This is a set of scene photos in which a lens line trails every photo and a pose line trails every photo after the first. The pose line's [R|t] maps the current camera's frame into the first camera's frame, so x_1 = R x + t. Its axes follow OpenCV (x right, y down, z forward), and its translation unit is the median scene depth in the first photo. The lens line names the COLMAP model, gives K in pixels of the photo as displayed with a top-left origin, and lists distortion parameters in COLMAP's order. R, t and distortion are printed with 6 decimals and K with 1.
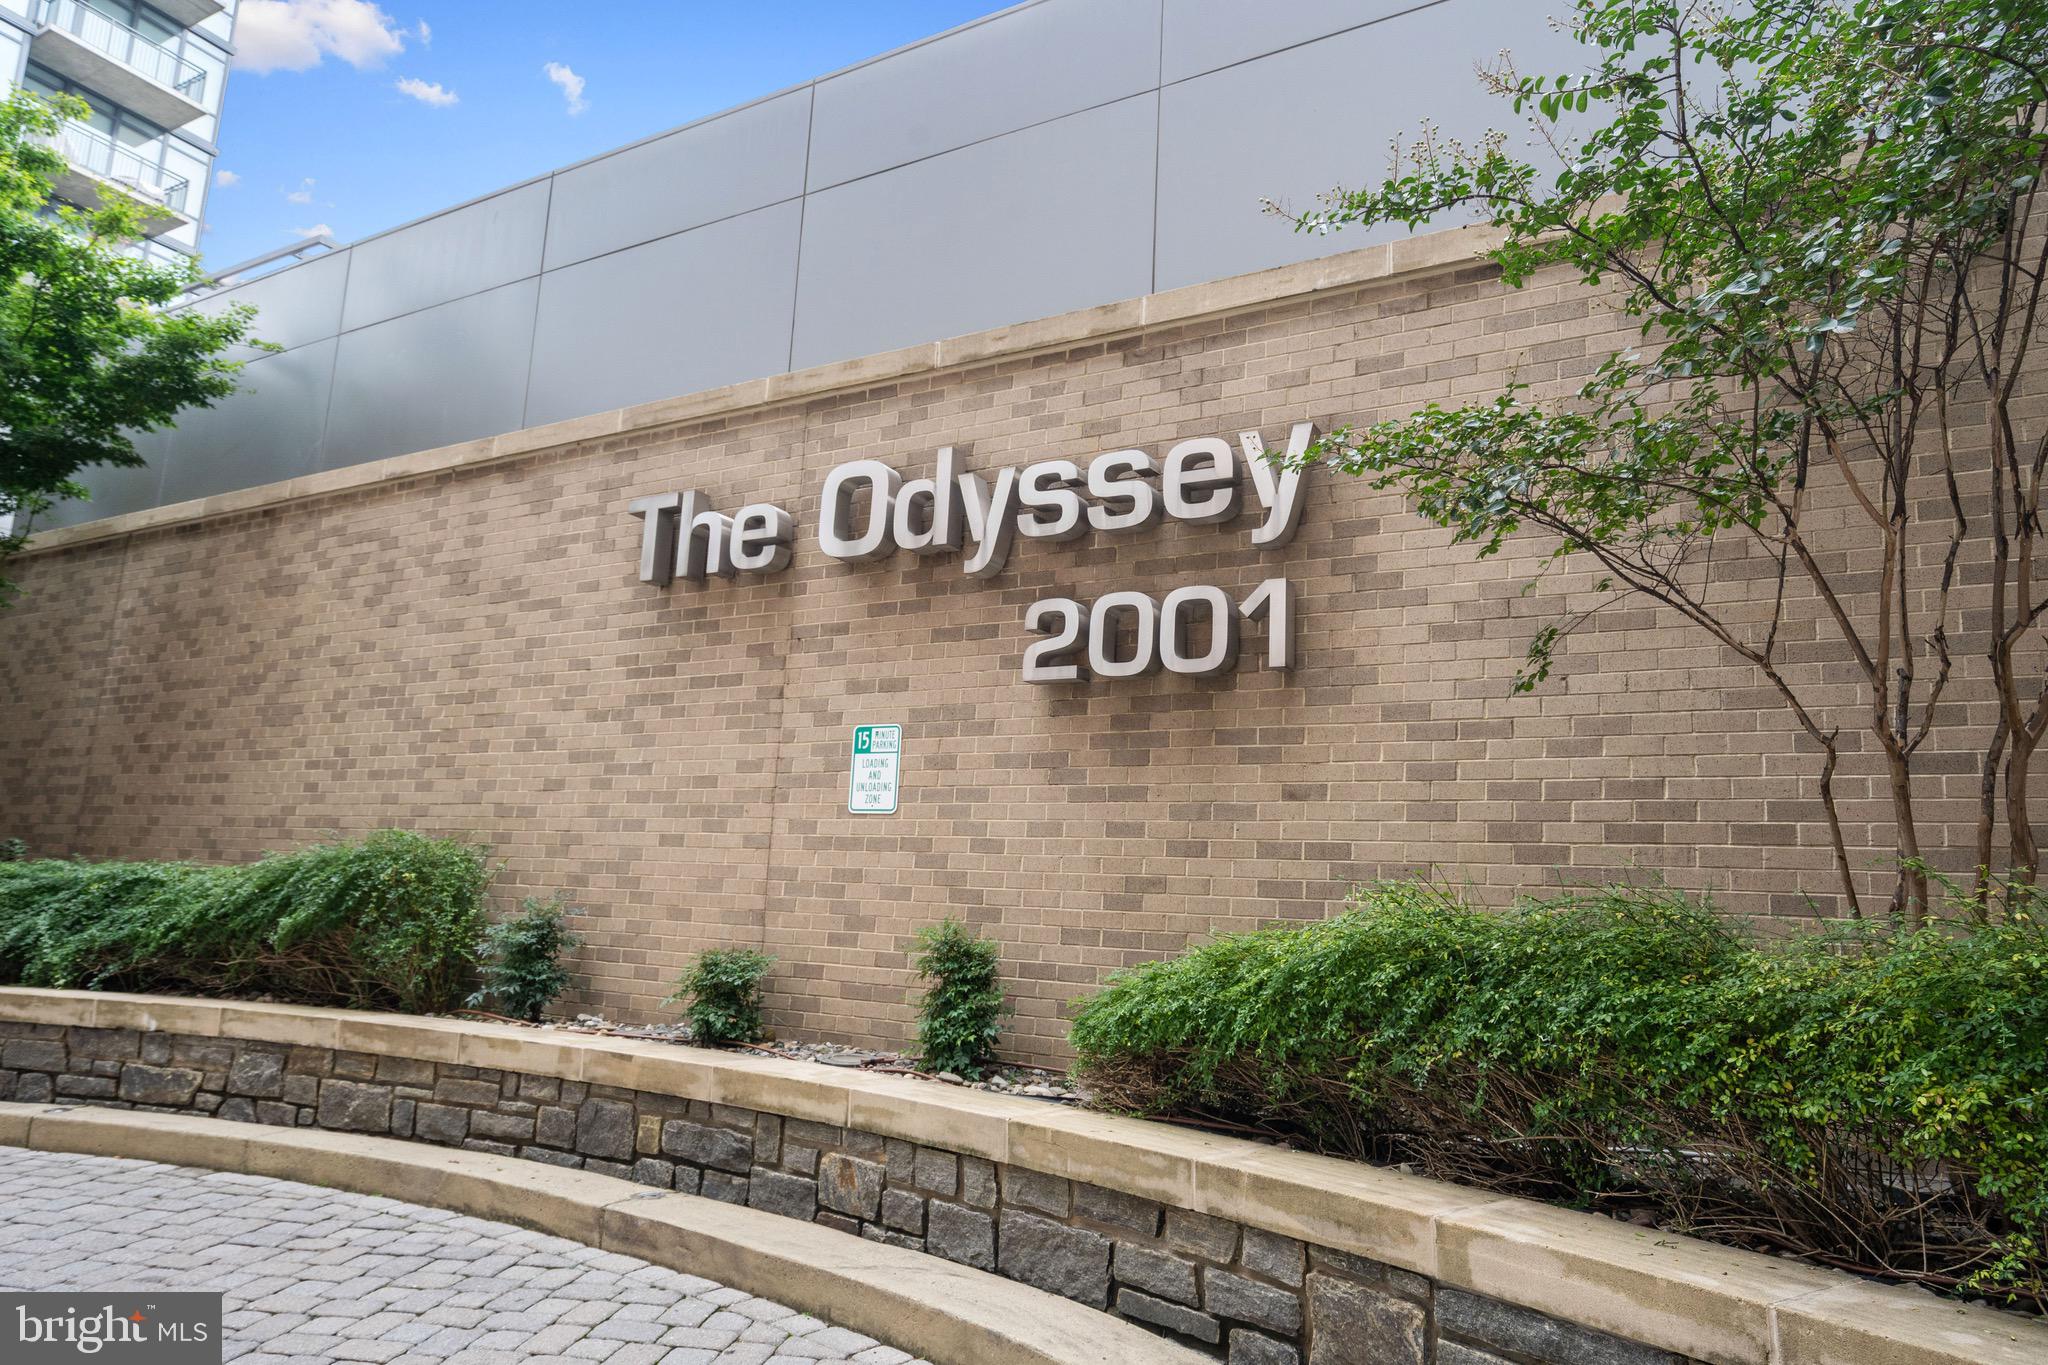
lens RADIAL K [[1282.2, 0, 1025.8], [0, 1282.2, 685.4], [0, 0, 1]] dist [0.005724, -0.001478]
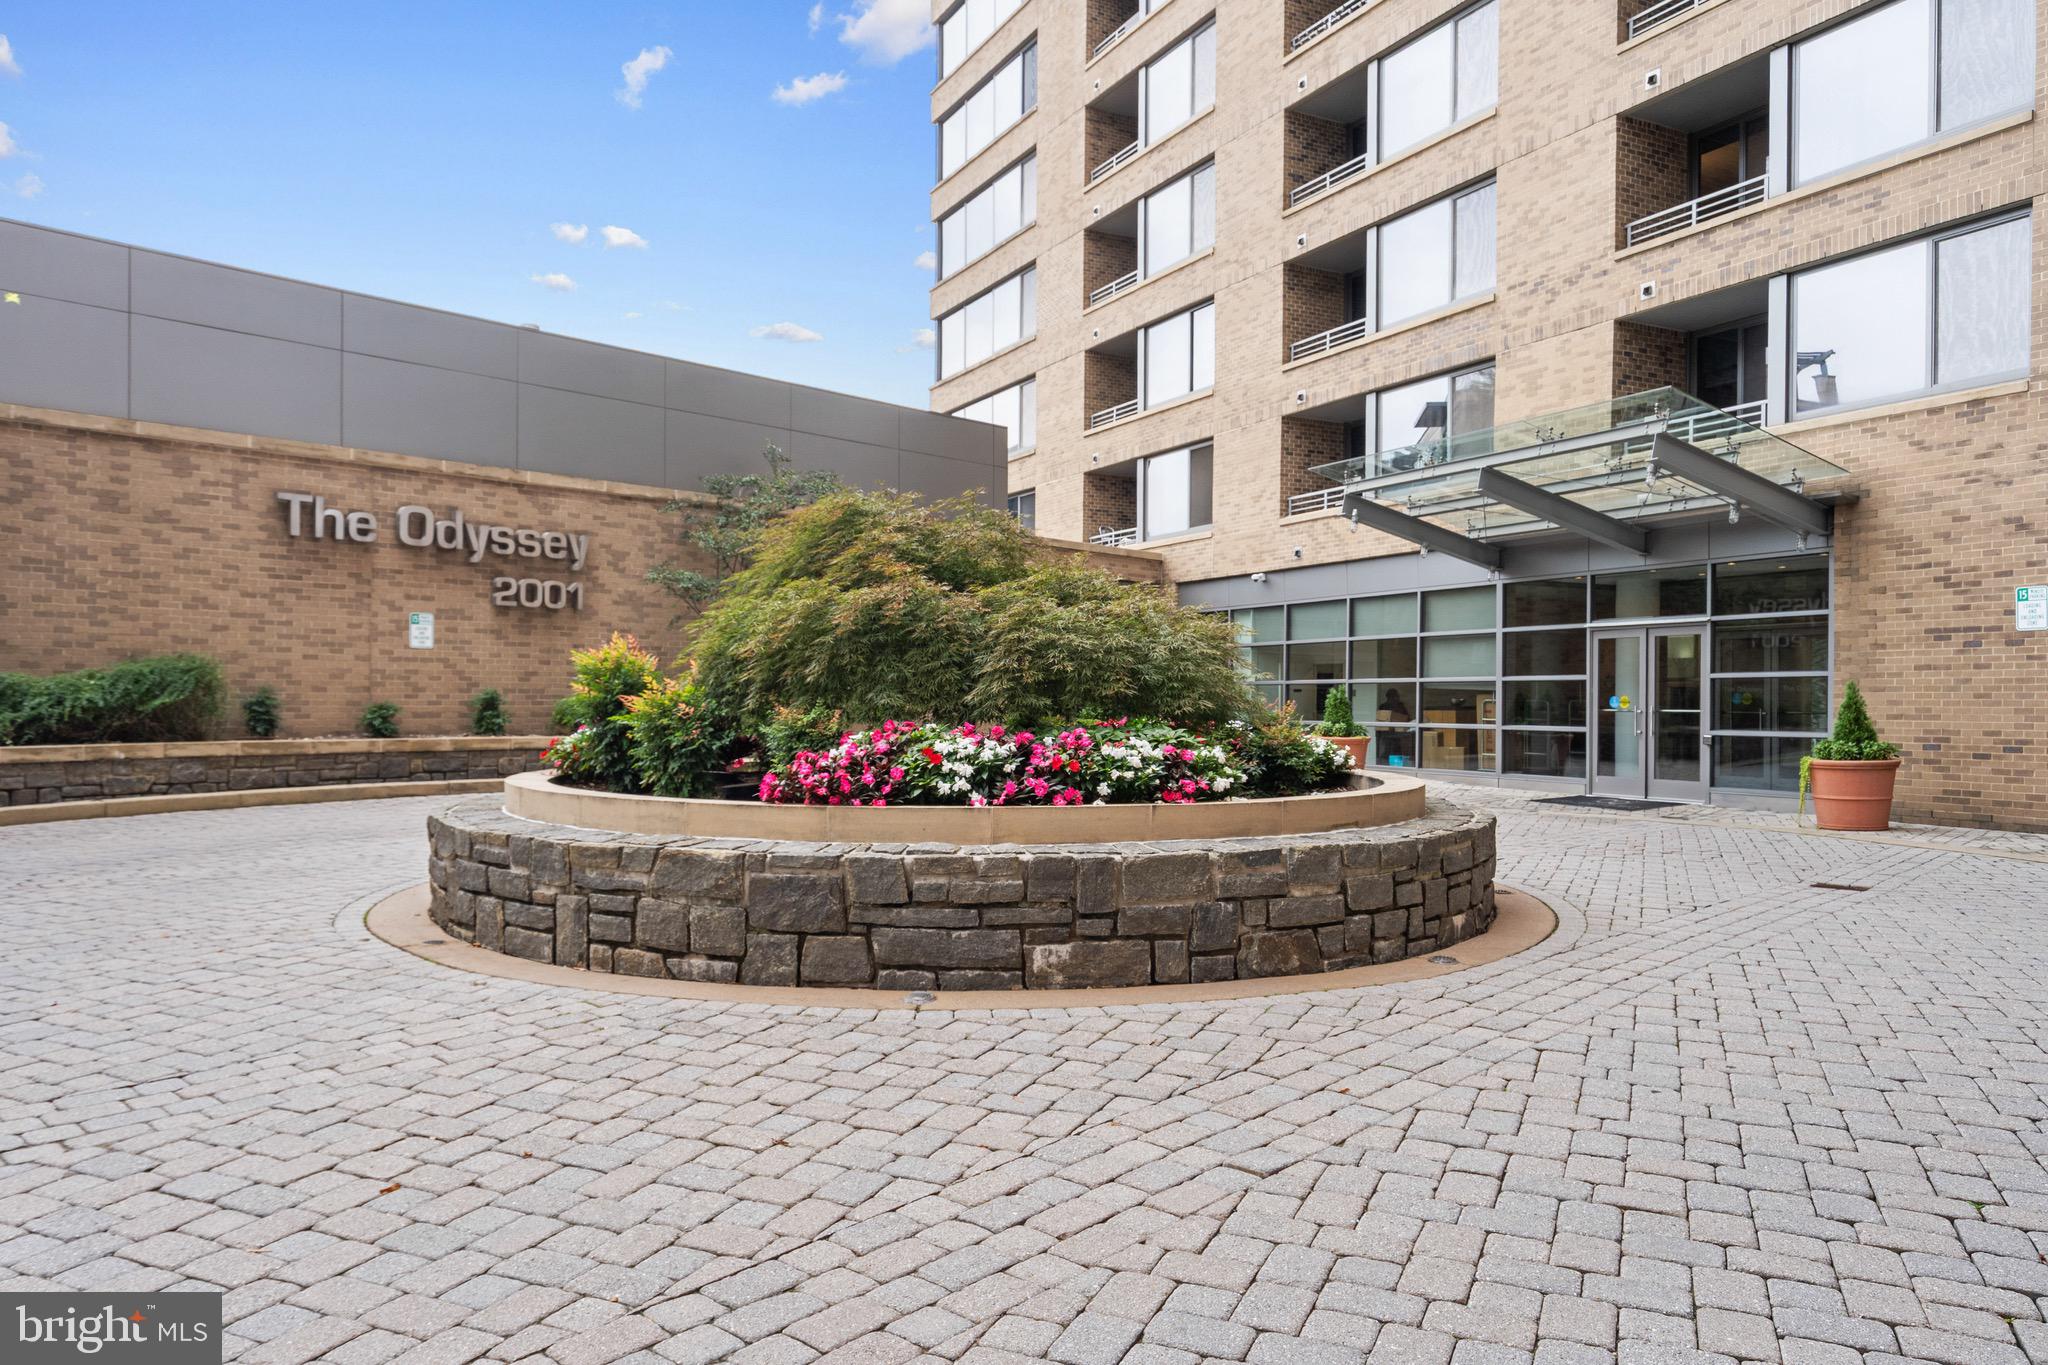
lens RADIAL K [[1400.9, 0, 1003.9], [0, 1400.9, 719.4], [0, 0, 1]] dist [0.001818, 0.003863]
pose [[0.252584, -0.058911, 0.965780, -2.504272], [-0.160442, 0.981777, 0.101848, -0.229772], [-0.954180, -0.180677, 0.238529, -0.803267]]
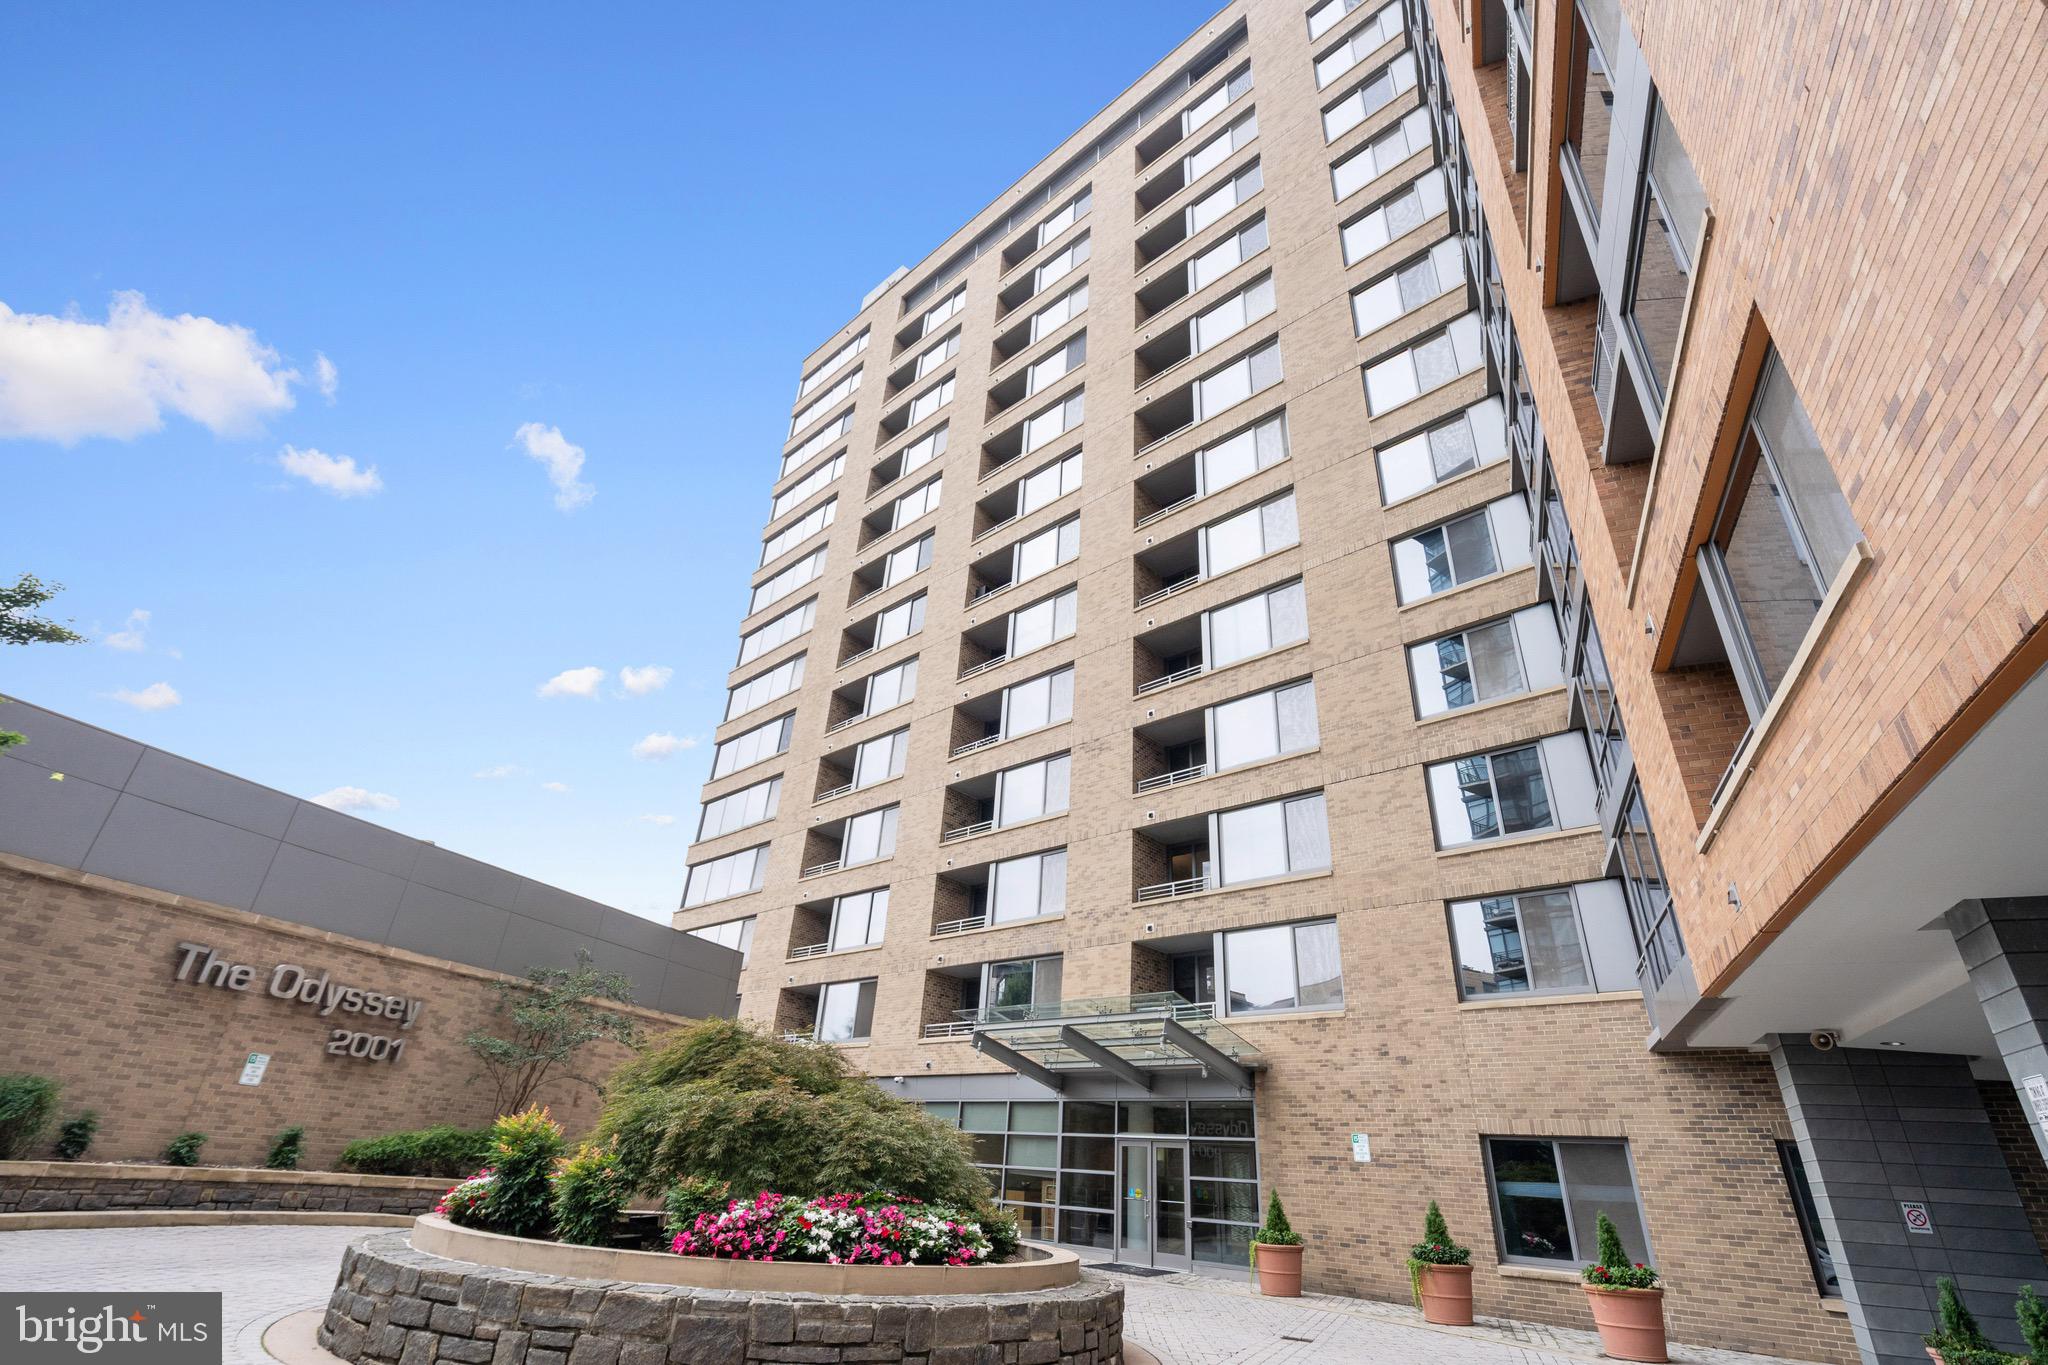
lens RADIAL K [[943.6, 0, 1018.5], [0, 943.6, 684.0], [0, 0, 1]] dist [-0.002721, 0.000010]
pose [[-0.094535, 0.415546, 0.904646, -2.728433], [-0.239155, 0.872625, -0.425828, -0.220541], [-0.966368, -0.256607, 0.016886, -0.596560]]
